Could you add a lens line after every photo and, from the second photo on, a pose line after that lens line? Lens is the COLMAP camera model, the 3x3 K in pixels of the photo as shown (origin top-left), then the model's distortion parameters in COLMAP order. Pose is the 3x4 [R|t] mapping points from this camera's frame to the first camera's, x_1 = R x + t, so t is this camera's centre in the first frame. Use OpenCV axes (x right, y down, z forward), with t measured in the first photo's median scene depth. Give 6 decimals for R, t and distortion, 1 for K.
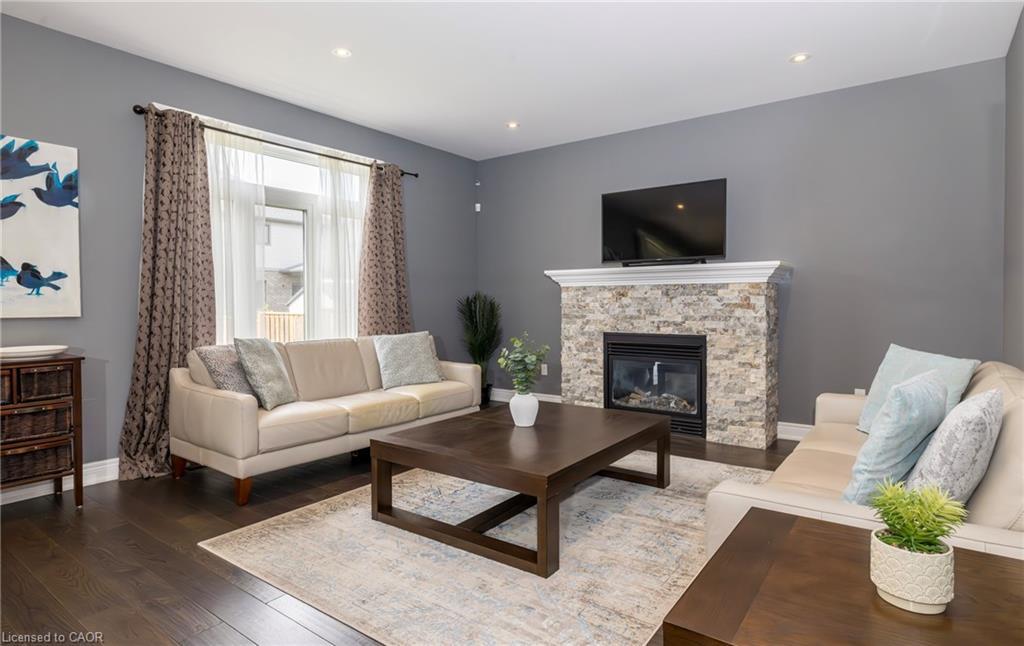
lens RADIAL K [[543.6, 0, 505.0], [0, 543.6, 307.1], [0, 0, 1]] dist [0.001467, -0.000269]
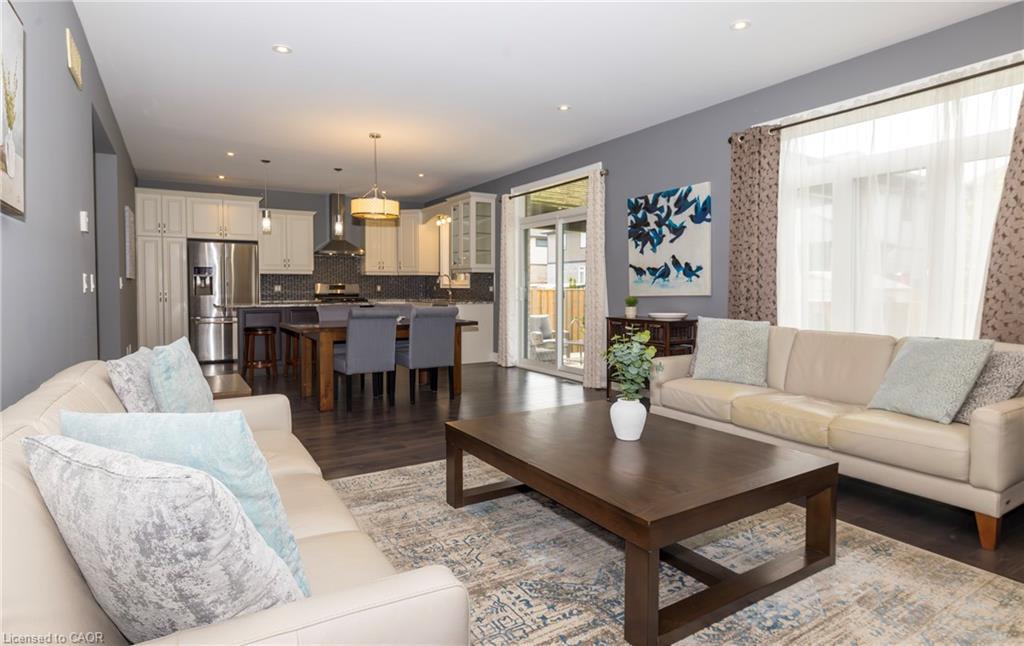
lens RADIAL K [[543.6, 0, 505.0], [0, 543.6, 307.1], [0, 0, 1]] dist [0.001467, -0.000269]
pose [[-0.386852, 0.032240, -0.921578, 0.571180], [-0.001640, 0.999363, 0.035650, -0.002100], [0.922140, 0.015303, -0.386553, 0.761844]]
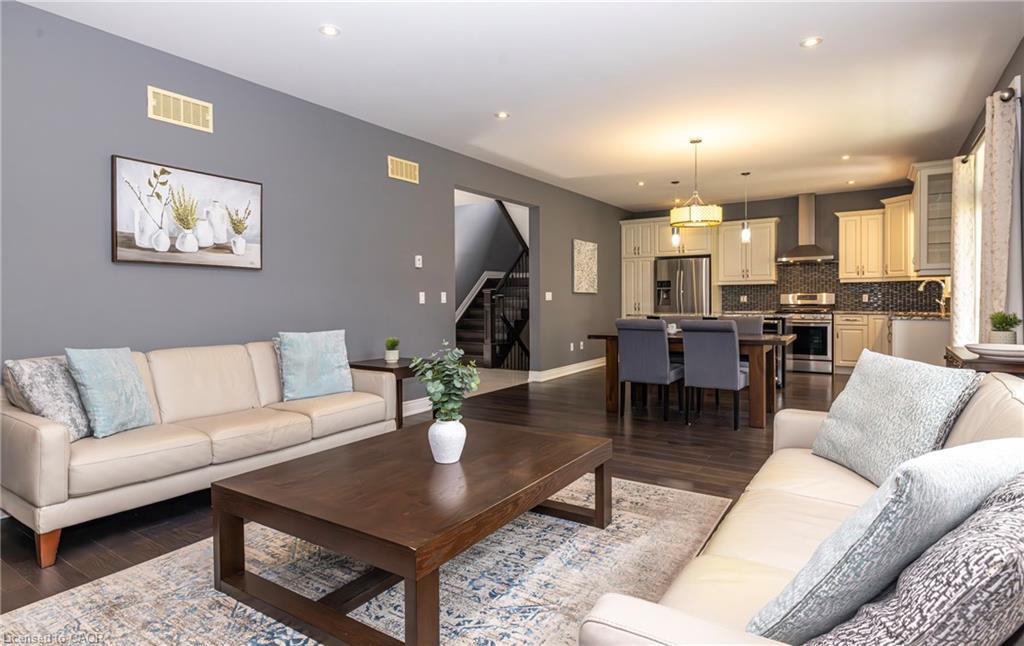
lens RADIAL K [[540.9, 0, 518.8], [0, 540.9, 319.5], [0, 0, 1]] dist [-0.013649, 0.000096]
pose [[-0.998642, 0.009663, -0.051192, -0.021770], [0.007649, 0.999194, 0.039394, -0.007202], [0.051531, 0.038949, -0.997912, 1.175874]]
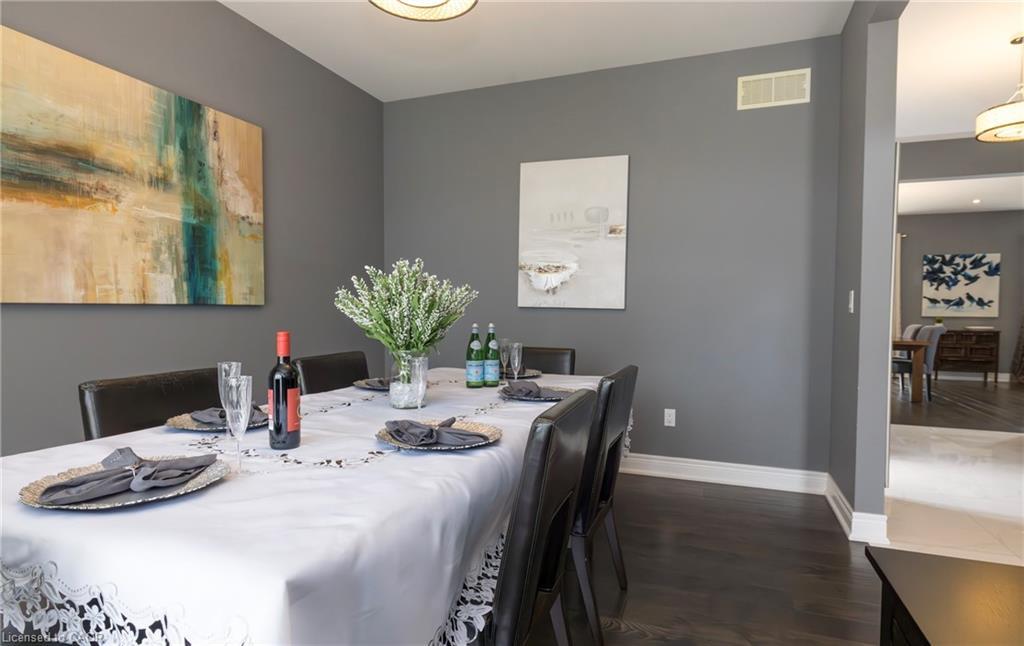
lens RADIAL K [[554.3, 0, 498.3], [0, 554.3, 322.7], [0, 0, 1]] dist [-0.013288, 0.000675]
pose [[0.244700, 0.050025, -0.968308, 0.869790], [-0.018428, 0.998728, 0.046940, -0.025748], [0.969424, 0.006358, 0.245310, -1.445112]]
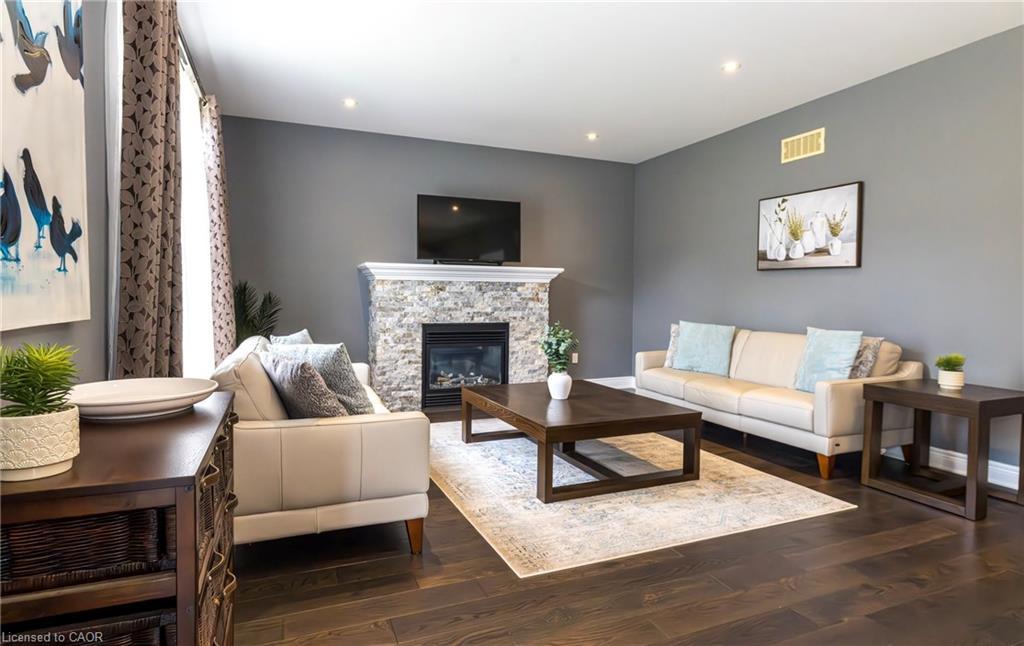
lens RADIAL K [[554.3, 0, 498.3], [0, 554.3, 322.7], [0, 0, 1]] dist [-0.013288, 0.000675]
pose [[0.521587, -0.033537, 0.852539, -0.719787], [-0.002509, 0.999163, 0.040839, -0.000777], [-0.853194, -0.023440, 0.521066, 0.321727]]
